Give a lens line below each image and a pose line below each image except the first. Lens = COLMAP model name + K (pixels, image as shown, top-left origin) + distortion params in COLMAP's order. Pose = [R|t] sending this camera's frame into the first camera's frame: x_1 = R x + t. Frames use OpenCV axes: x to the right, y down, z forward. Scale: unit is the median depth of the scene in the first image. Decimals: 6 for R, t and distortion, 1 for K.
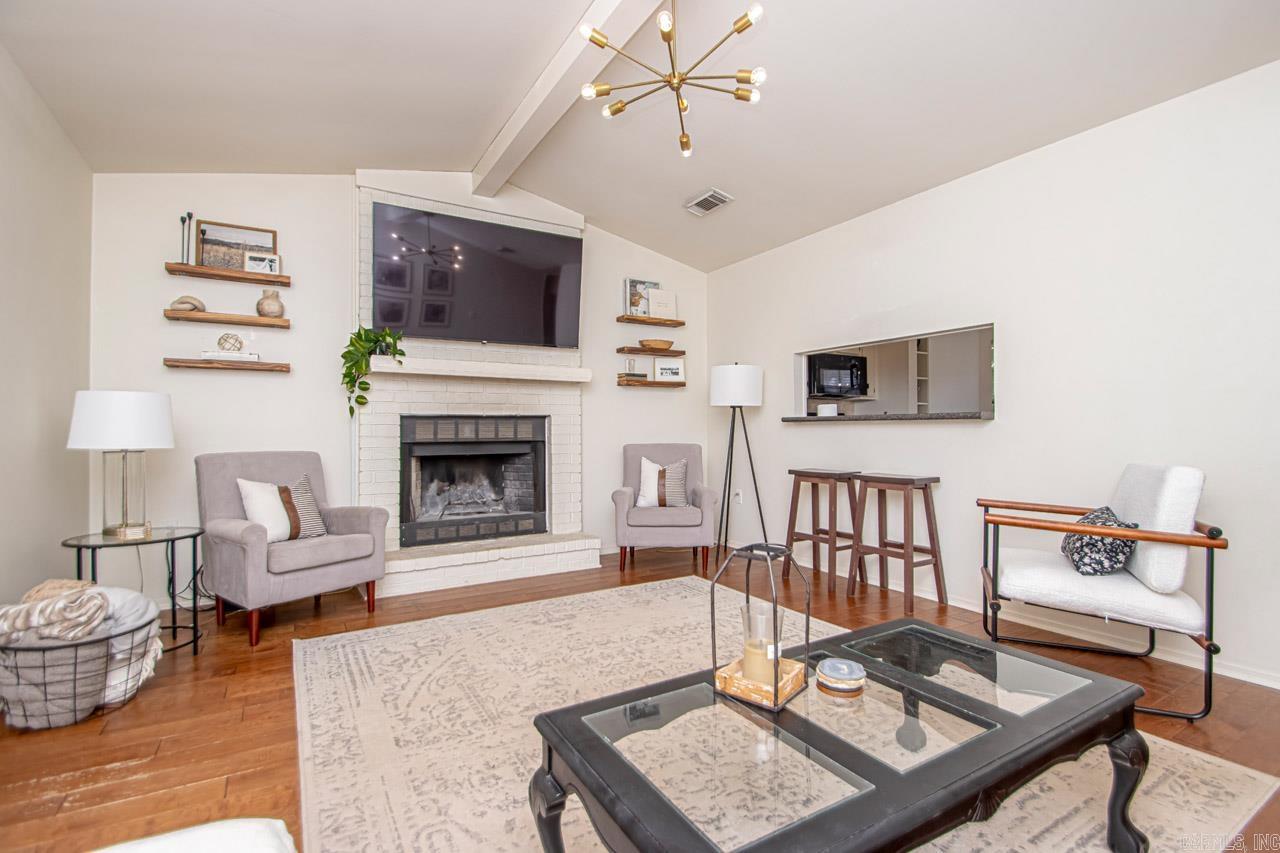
lens RADIAL K [[595.0, 0, 650.3], [0, 595.0, 425.3], [0, 0, 1]] dist [0.020924, -0.022267]
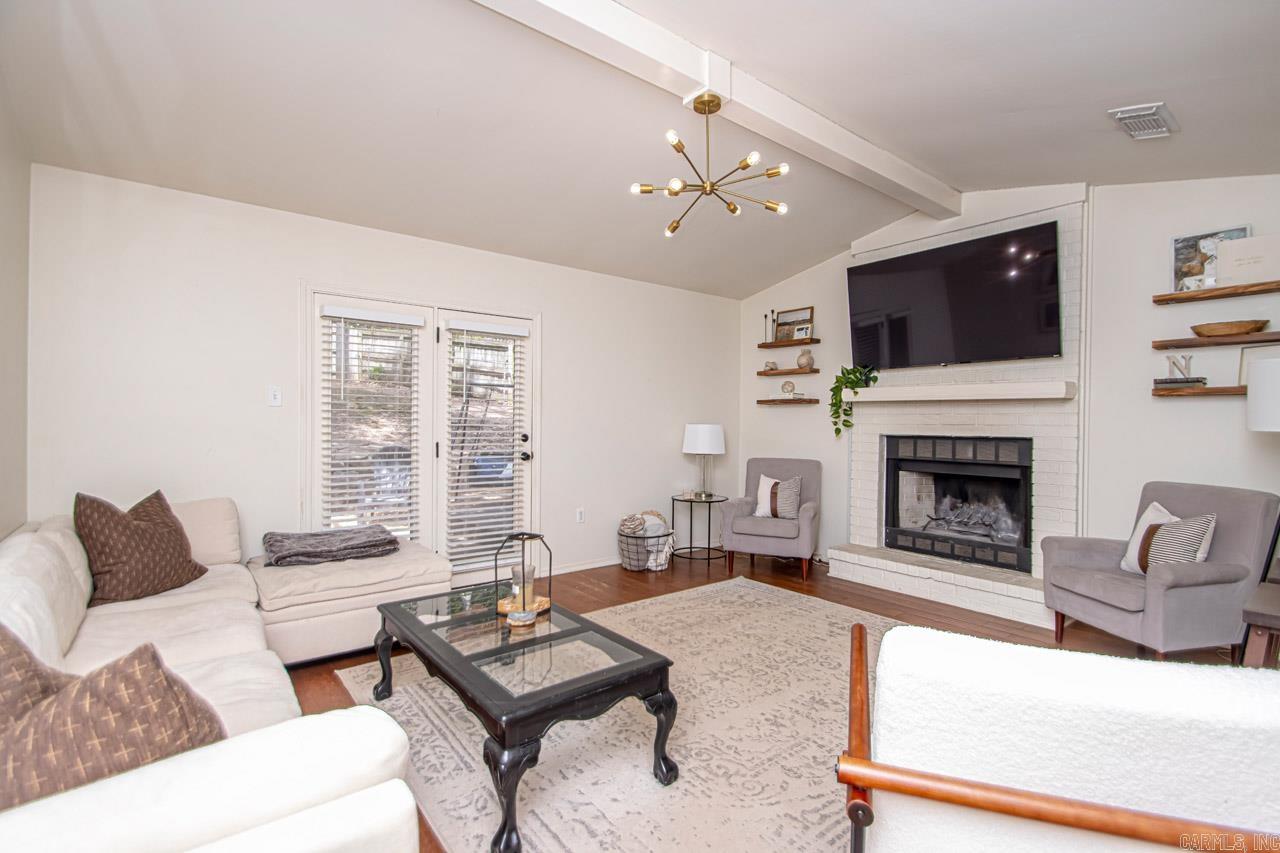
lens RADIAL K [[594.7, 0, 649.8], [0, 594.7, 424.6], [0, 0, 1]] dist [0.017106, -0.017529]
pose [[0.127460, 0.011199, -0.991781, 0.759007], [-0.001321, 0.999937, 0.011121, -0.054657], [0.991843, -0.000108, 0.127467, 0.428484]]
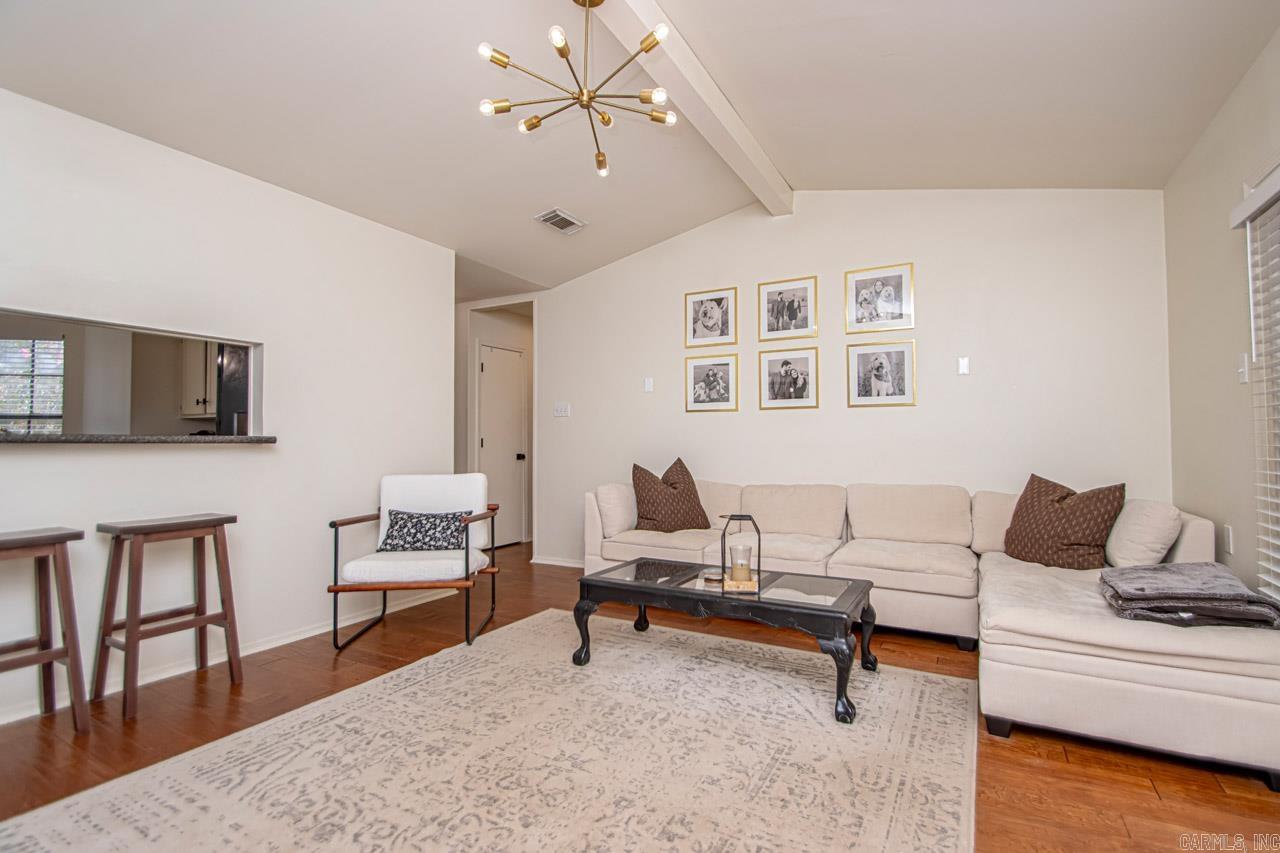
lens RADIAL K [[587.2, 0, 649.4], [0, 587.2, 433.6], [0, 0, 1]] dist [0.013586, -0.017592]
pose [[-0.492630, 0.015905, 0.870094, -0.492095], [-0.003816, 0.999784, -0.020436, -0.008572], [-0.870231, -0.013387, -0.492462, 0.816538]]
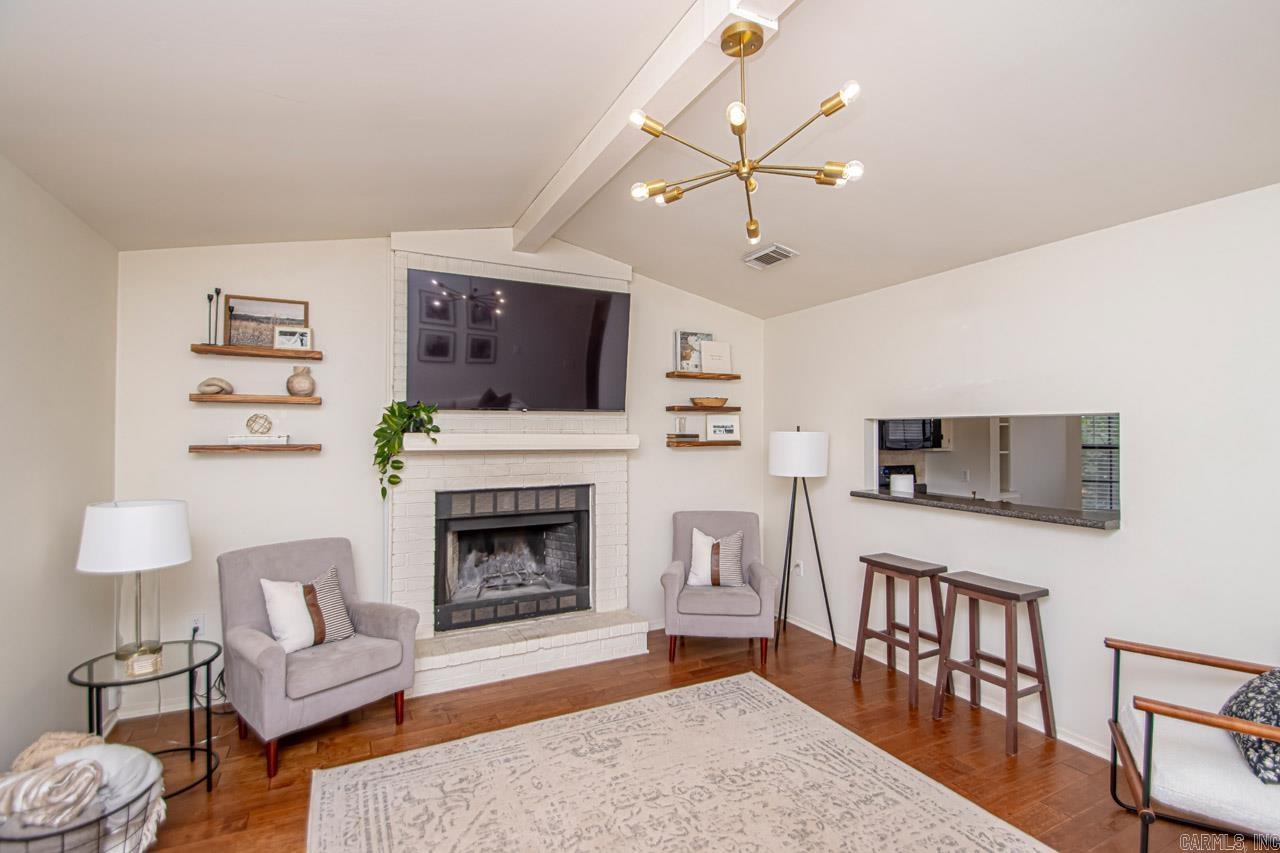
lens RADIAL K [[594.7, 0, 649.8], [0, 594.7, 424.6], [0, 0, 1]] dist [0.017106, -0.017529]
pose [[0.997015, 0.004240, -0.077092, -0.013903], [-0.004427, 0.999988, -0.002252, -0.132296], [0.077081, 0.002586, 0.997021, 0.102702]]
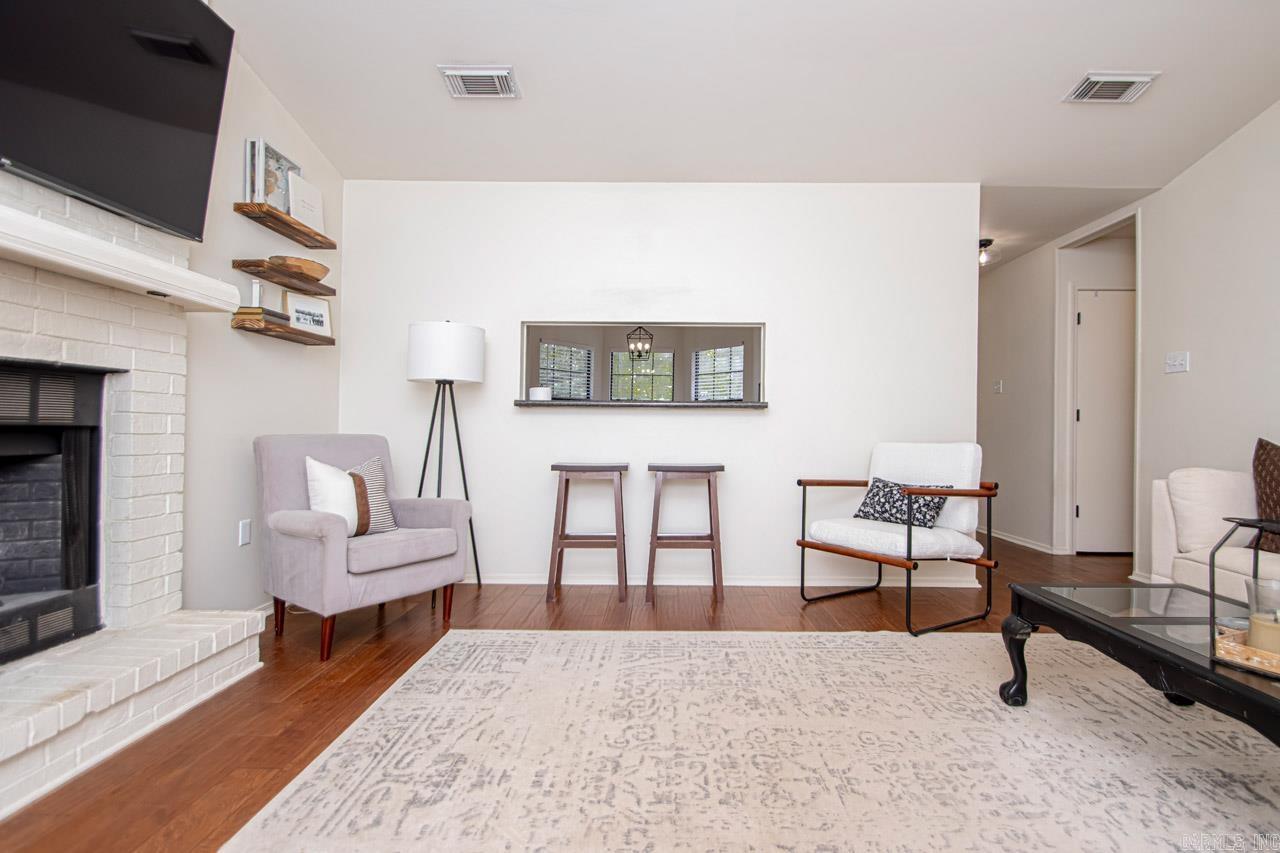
lens RADIAL K [[604.4, 0, 667.6], [0, 604.4, 424.7], [0, 0, 1]] dist [0.029071, -0.026946]
pose [[0.522210, 0.012109, 0.852731, -0.430796], [-0.015455, 0.999869, -0.004734, 0.024423], [-0.852677, -0.010707, 0.522329, 0.492952]]
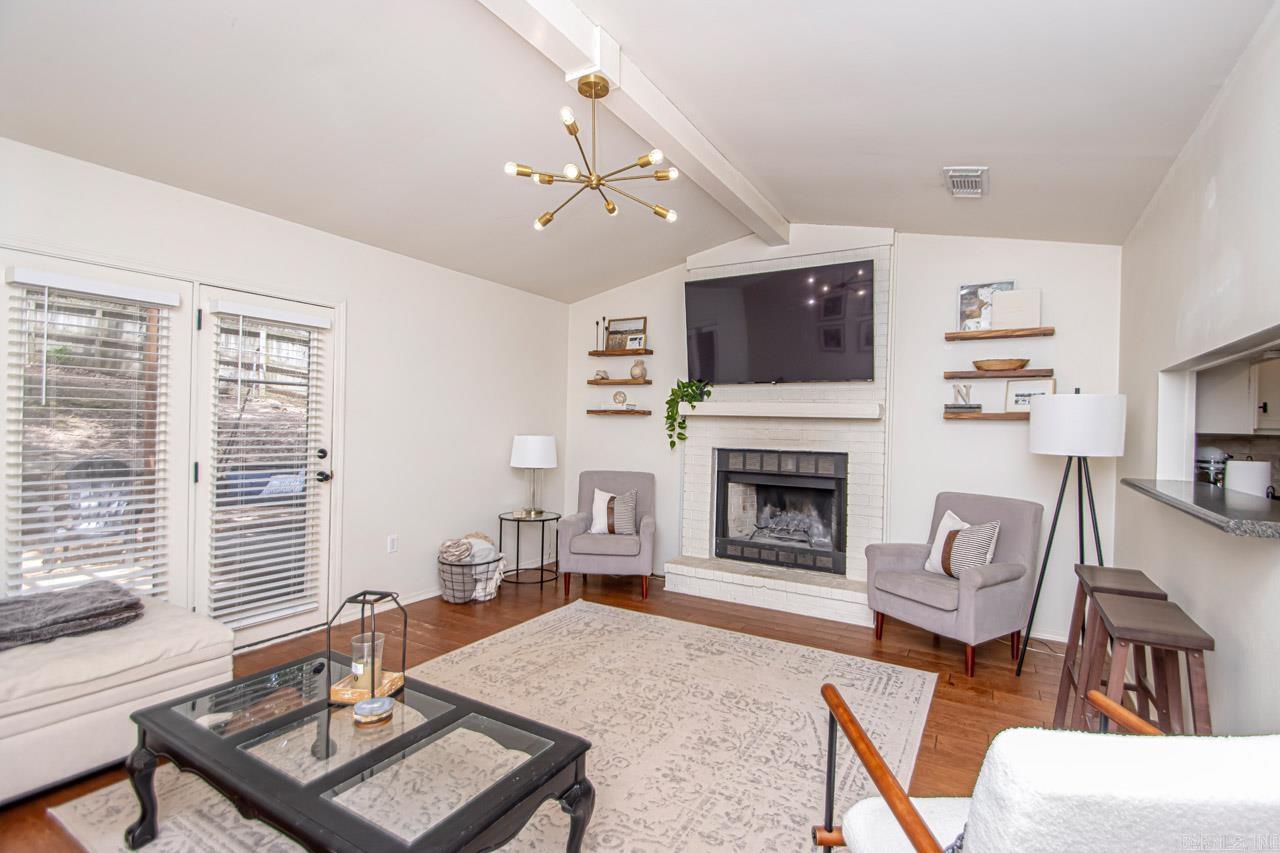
lens RADIAL K [[594.7, 0, 649.8], [0, 594.7, 424.6], [0, 0, 1]] dist [0.017106, -0.017529]
pose [[0.470790, 0.014319, -0.882129, 0.642497], [-0.016321, 0.999839, 0.007519, -0.078234], [0.882094, 0.010857, 0.470947, 0.341844]]
